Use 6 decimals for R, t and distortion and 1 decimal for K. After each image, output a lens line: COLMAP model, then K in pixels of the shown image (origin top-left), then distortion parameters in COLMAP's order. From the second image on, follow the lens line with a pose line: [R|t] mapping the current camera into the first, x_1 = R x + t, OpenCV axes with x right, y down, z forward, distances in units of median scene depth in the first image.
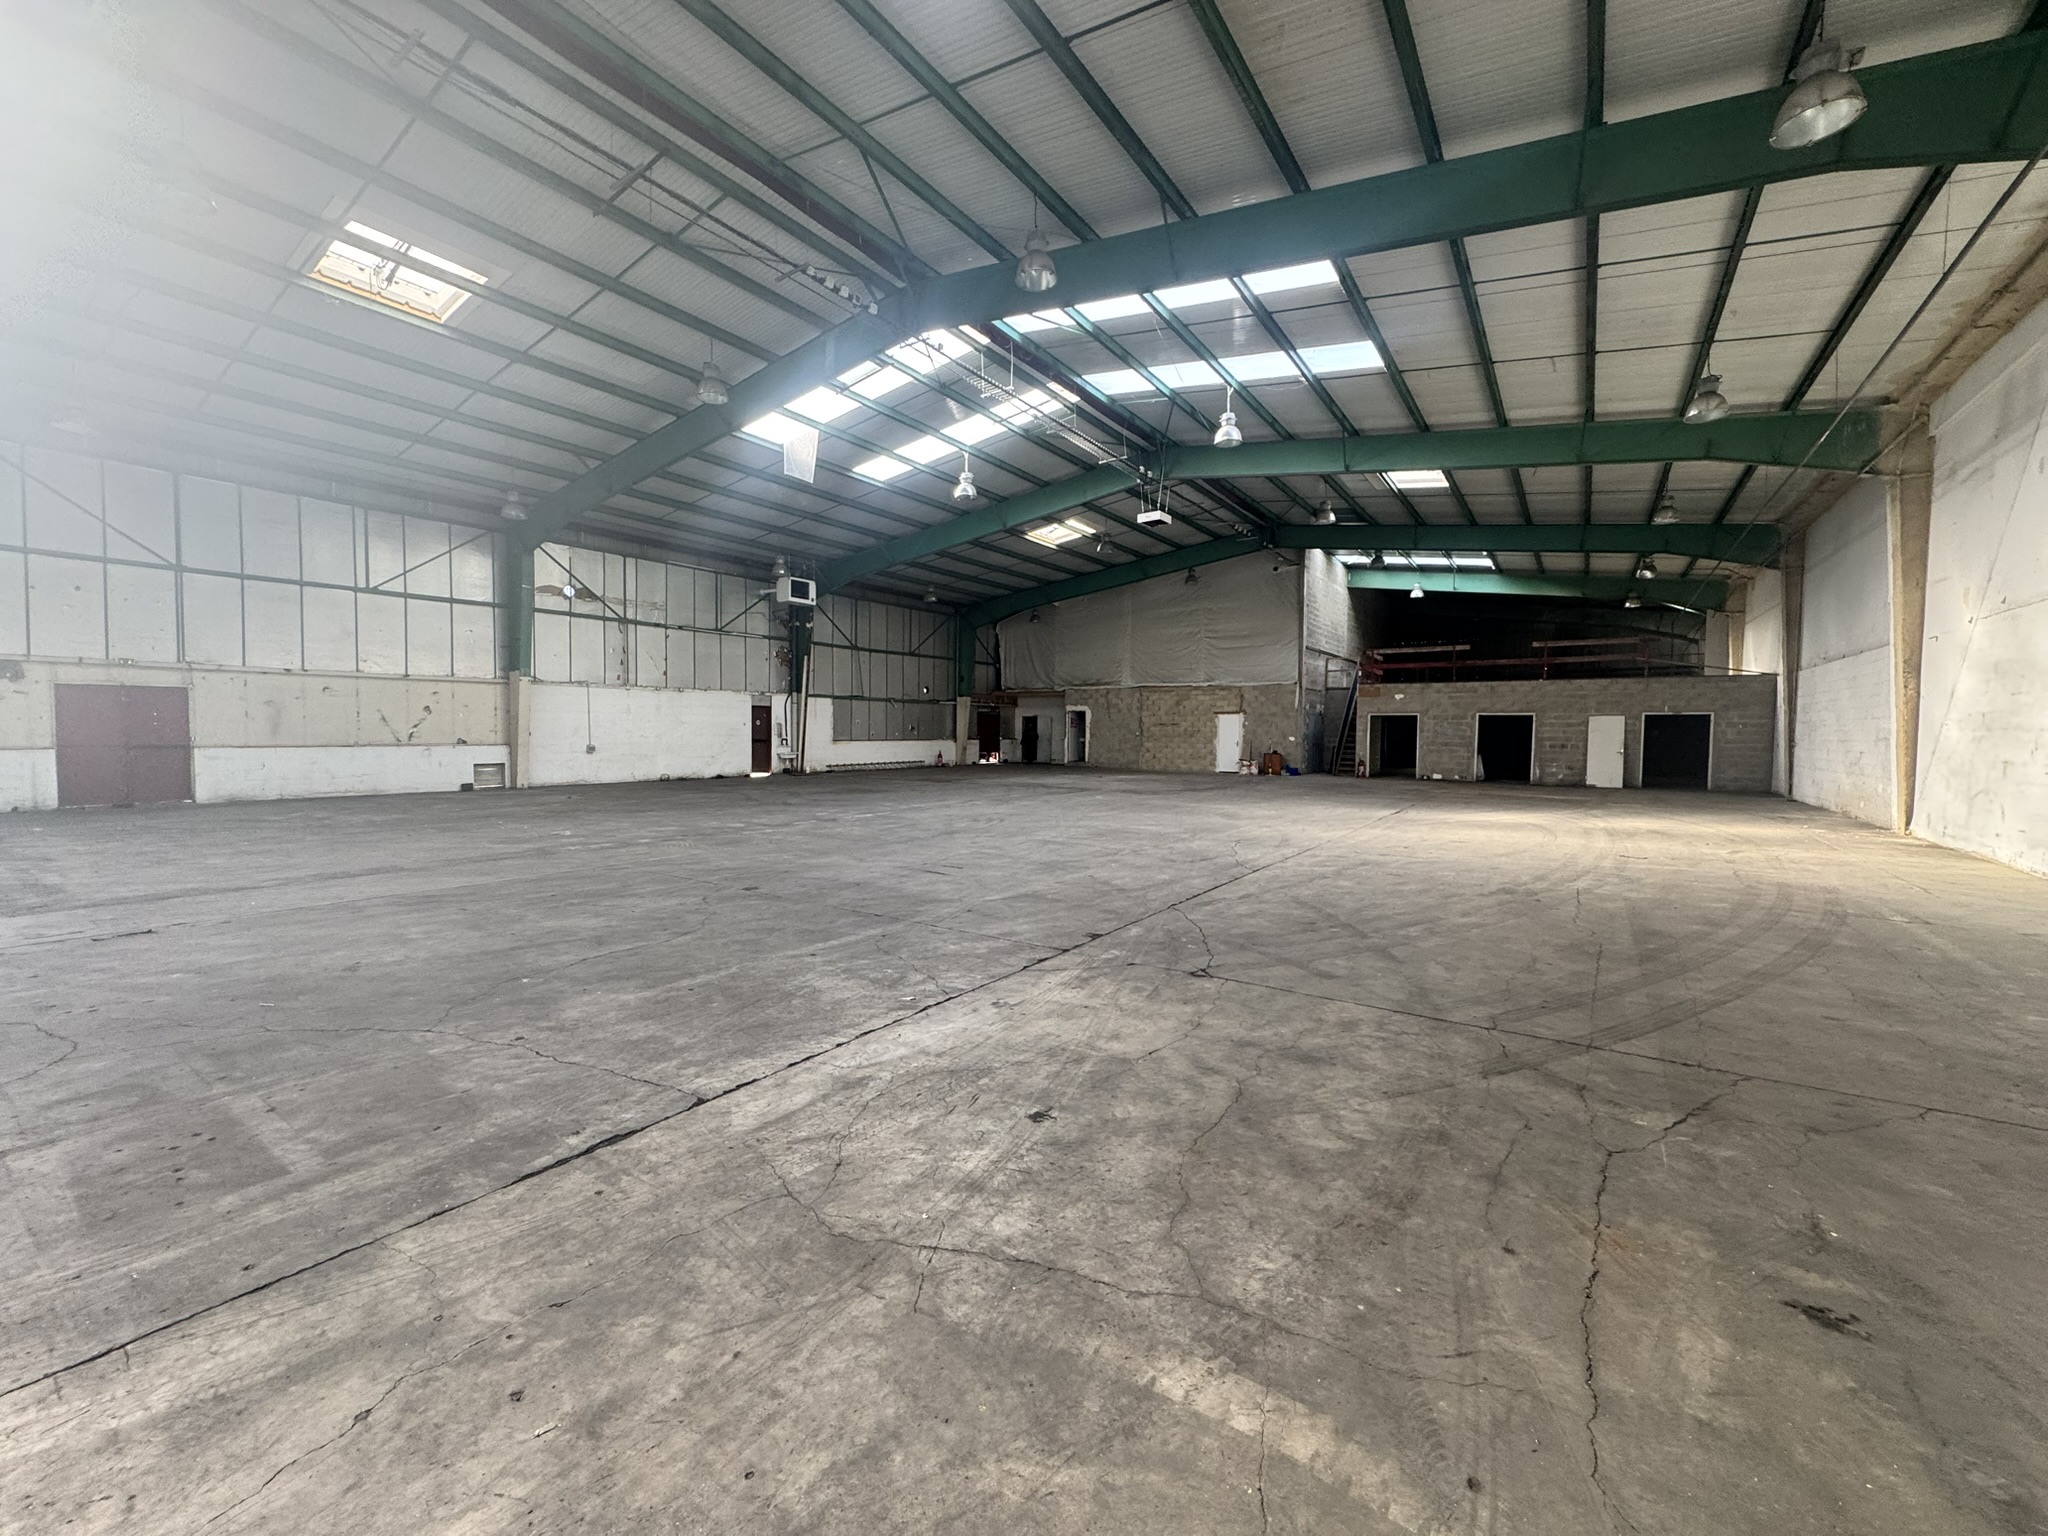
lens RADIAL K [[818.1, 0, 1030.5], [0, 818.1, 756.4], [0, 0, 1]] dist [-0.005624, -0.000121]
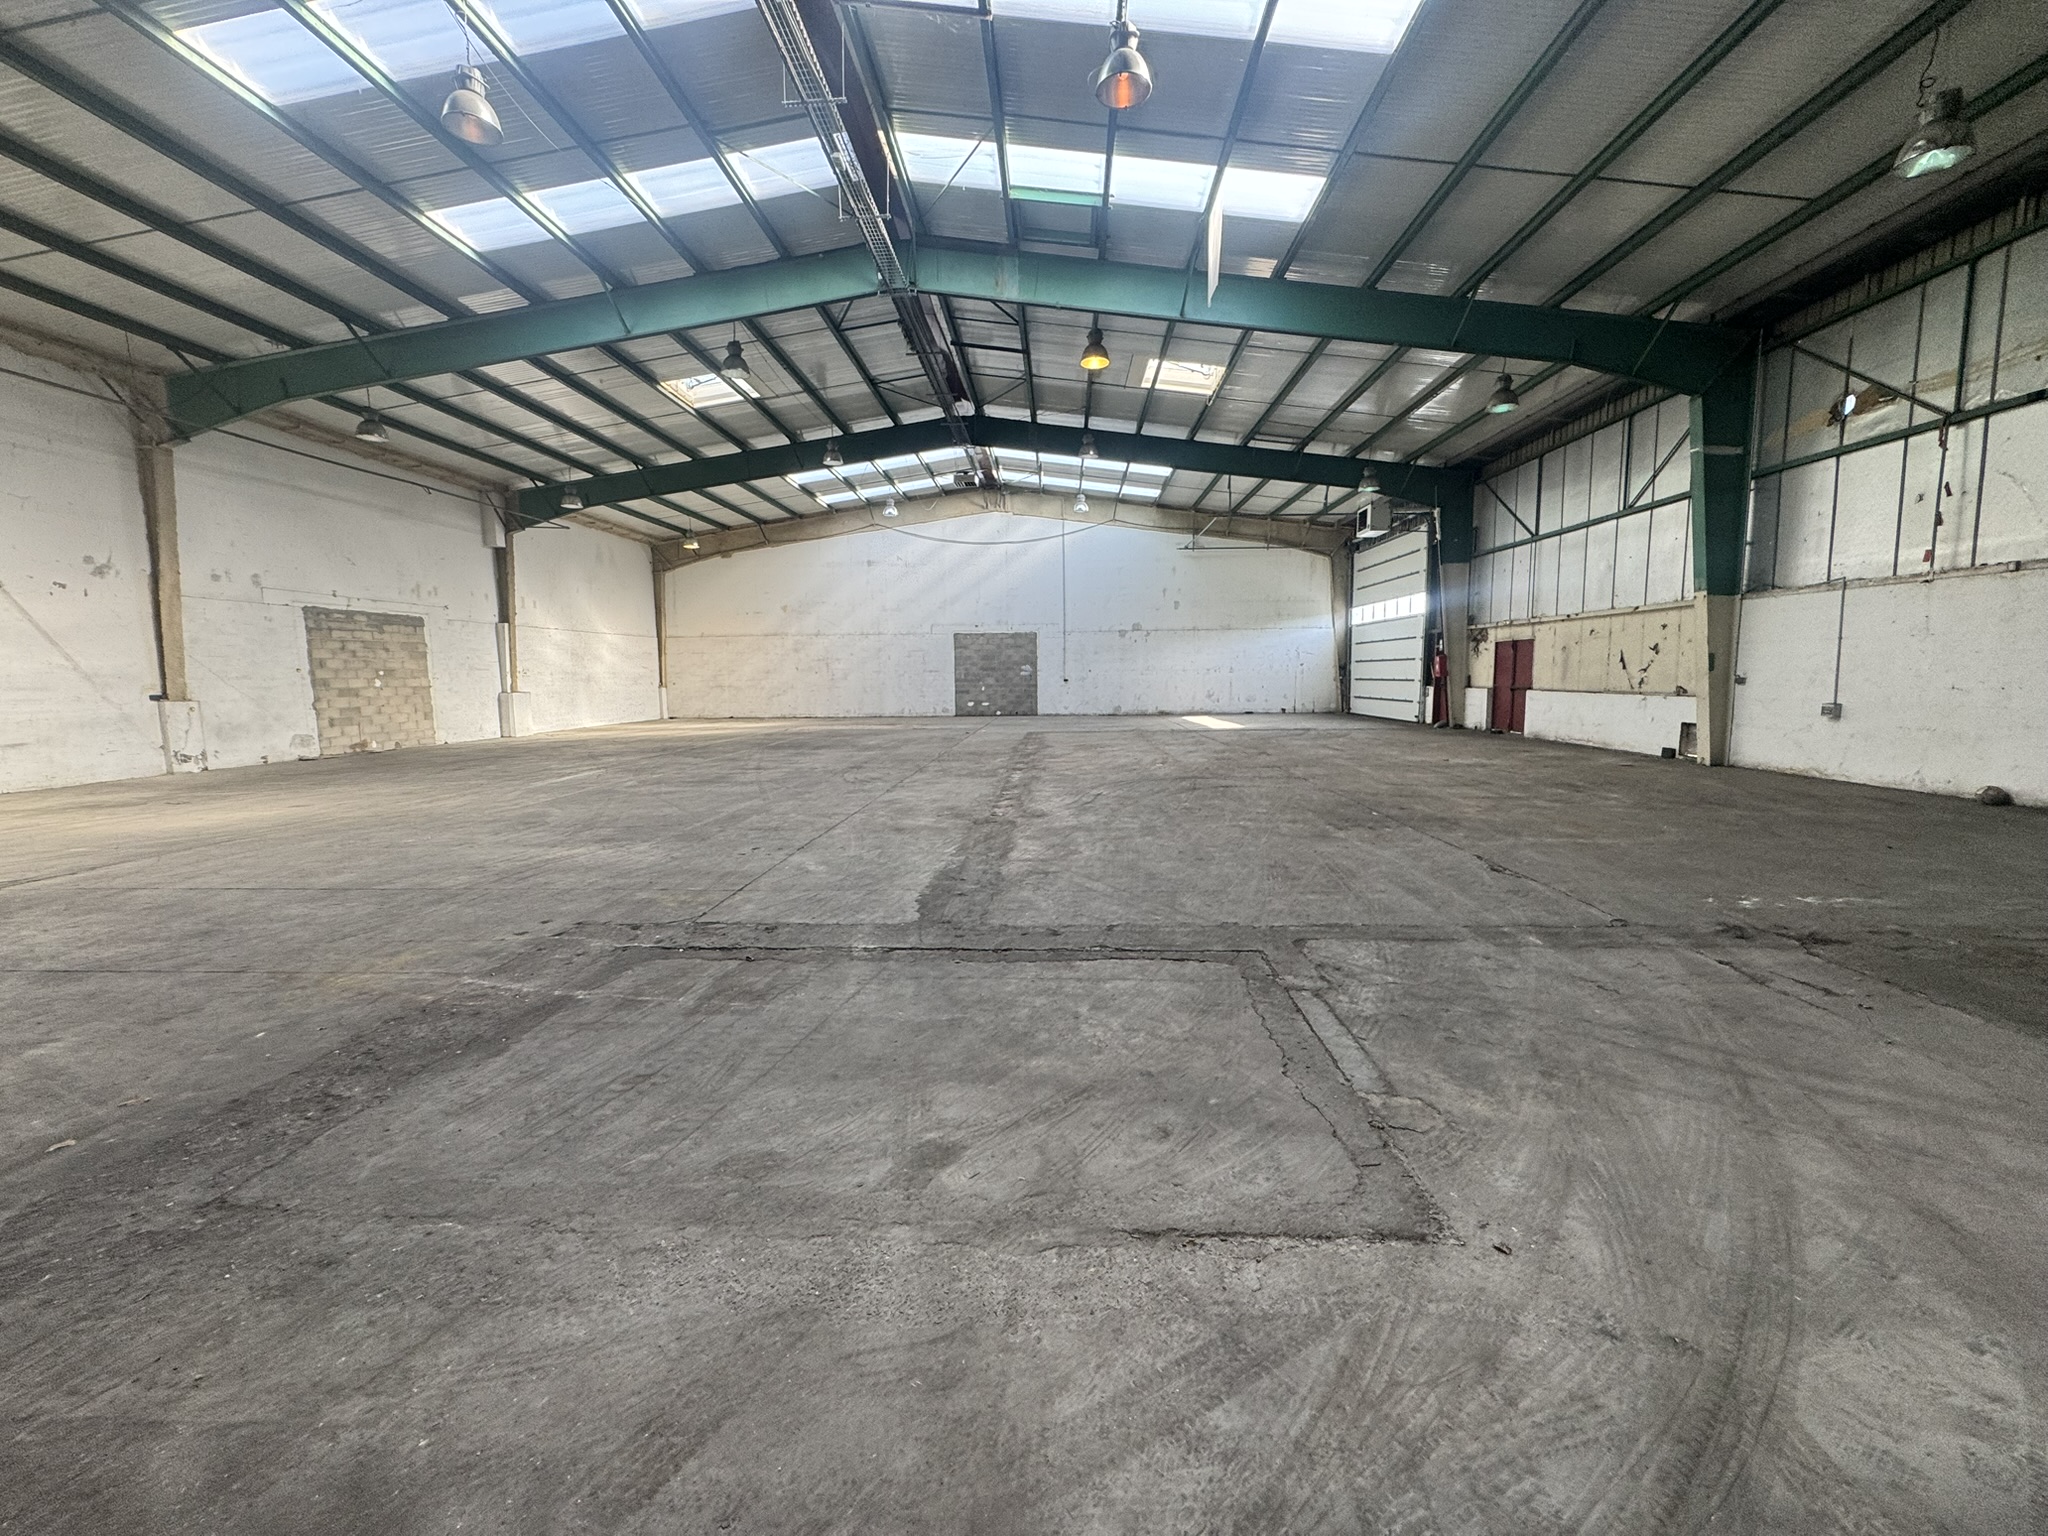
lens RADIAL K [[818.1, 0, 1026.6], [0, 818.1, 772.1], [0, 0, 1]] dist [-0.005624, -0.000121]
pose [[-0.853727, 0.064384, -0.516725, 0.134029], [-0.011727, 0.989698, 0.142691, -0.031346], [0.520588, 0.127878, -0.844177, 0.972886]]
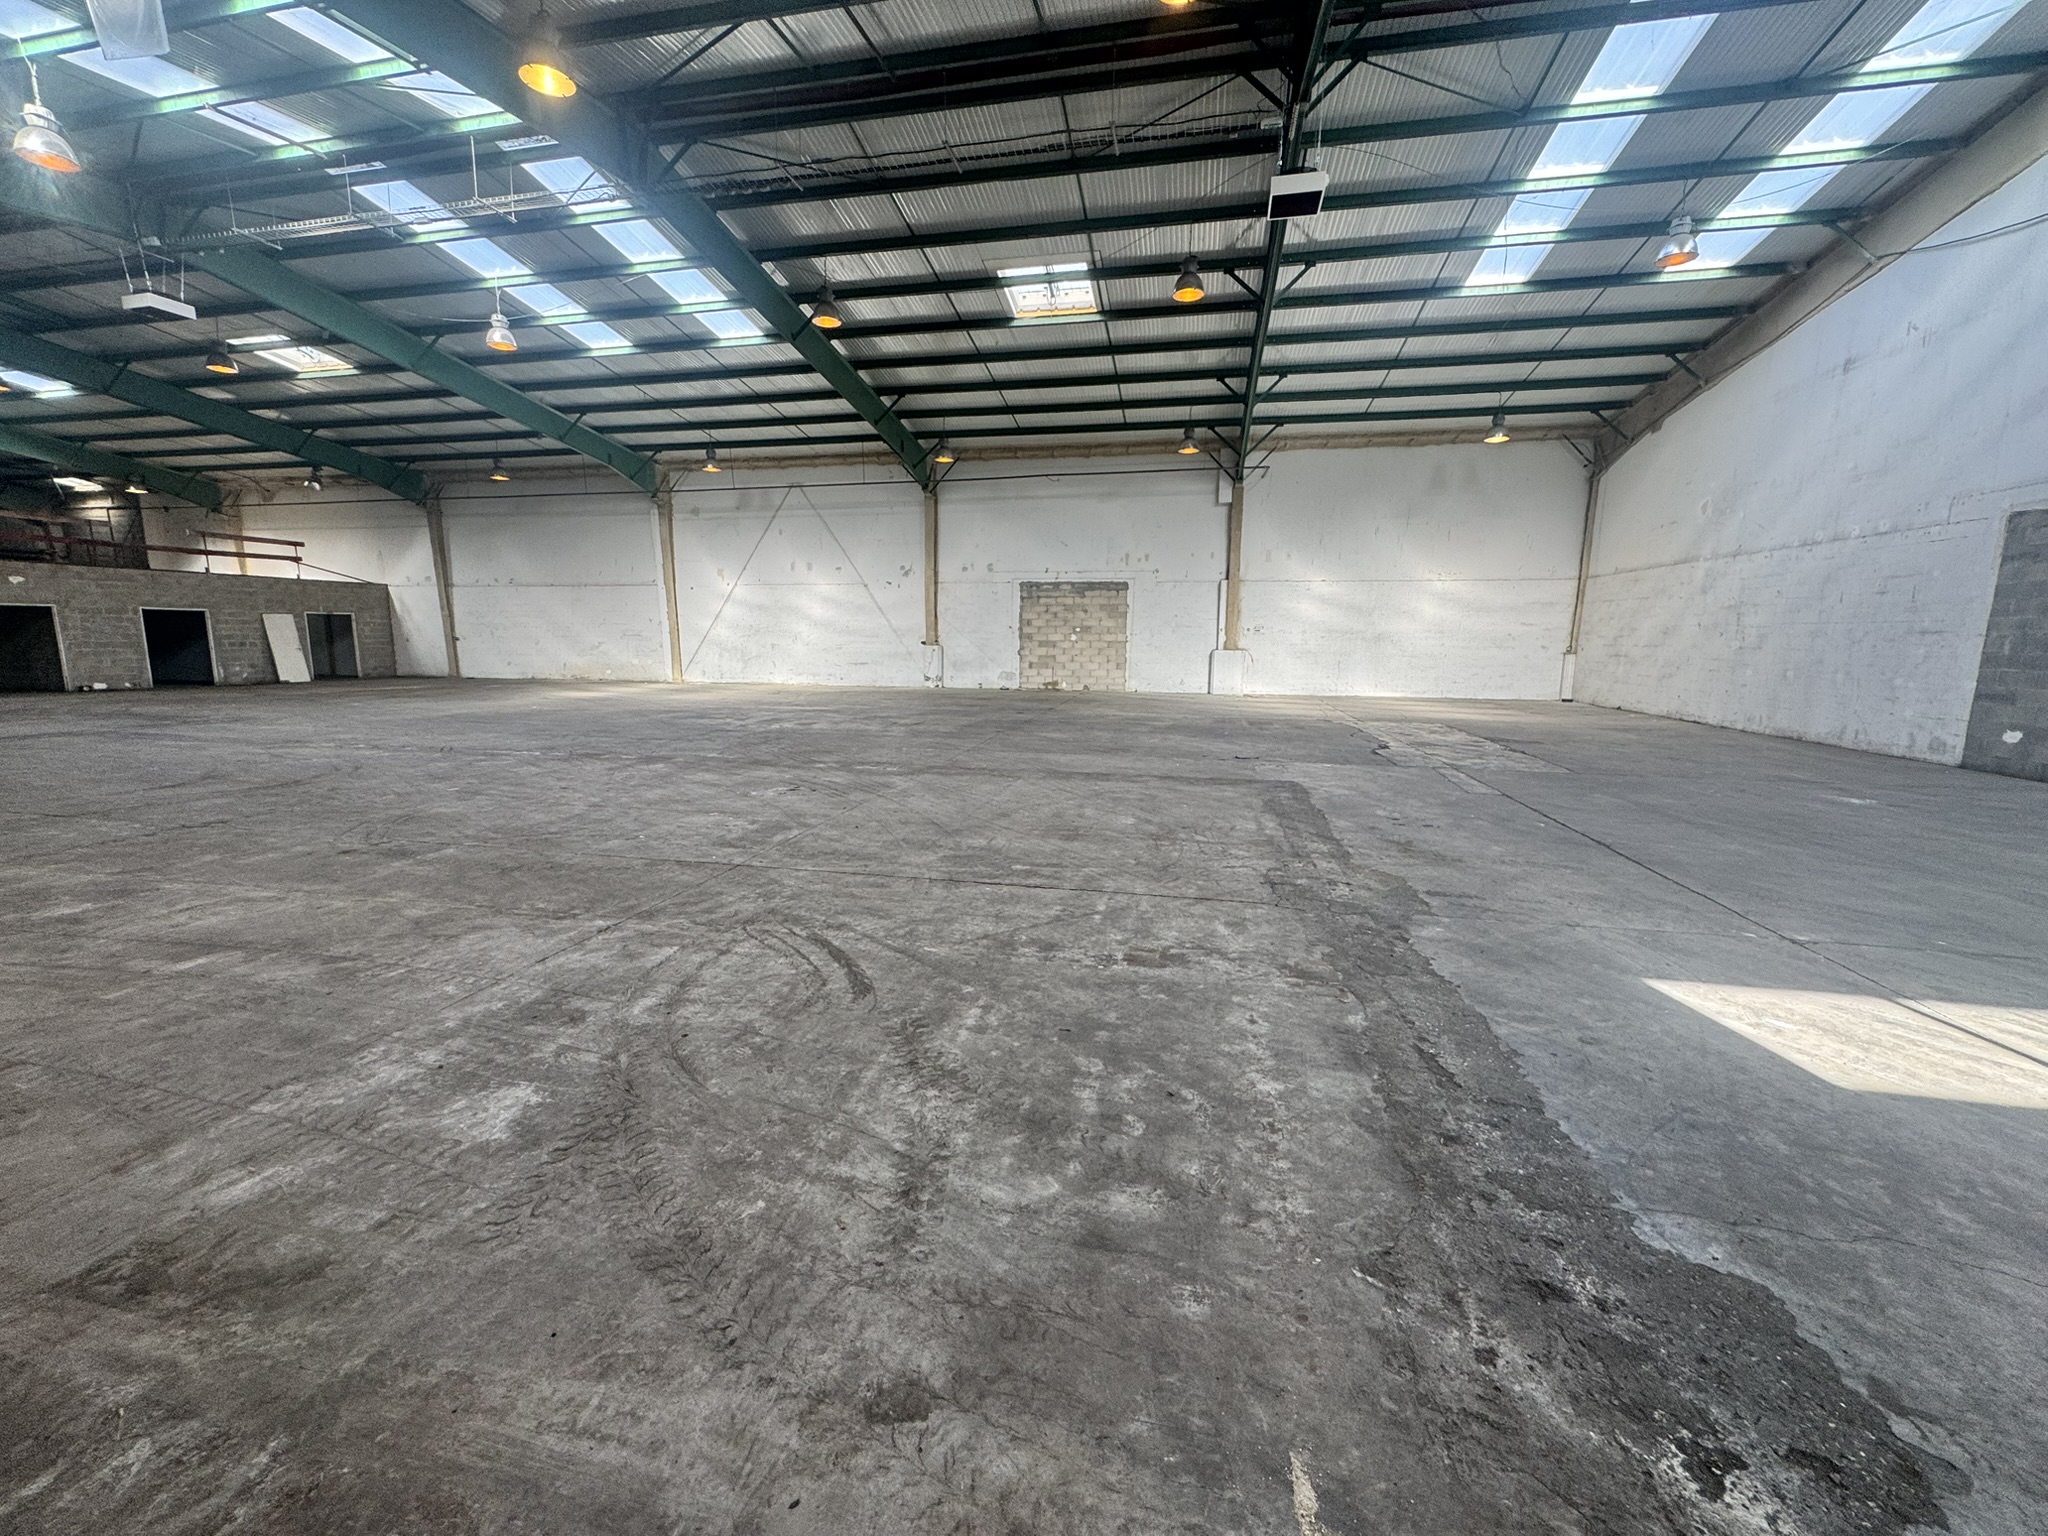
lens RADIAL K [[818.1, 0, 1036.7], [0, 818.1, 747.7], [0, 0, 1]] dist [-0.005624, -0.000121]
pose [[-0.383902, -0.133839, 0.913623, -0.582666], [0.019434, 0.988049, 0.152908, -0.019026], [-0.923169, 0.076457, -0.376713, 0.462209]]
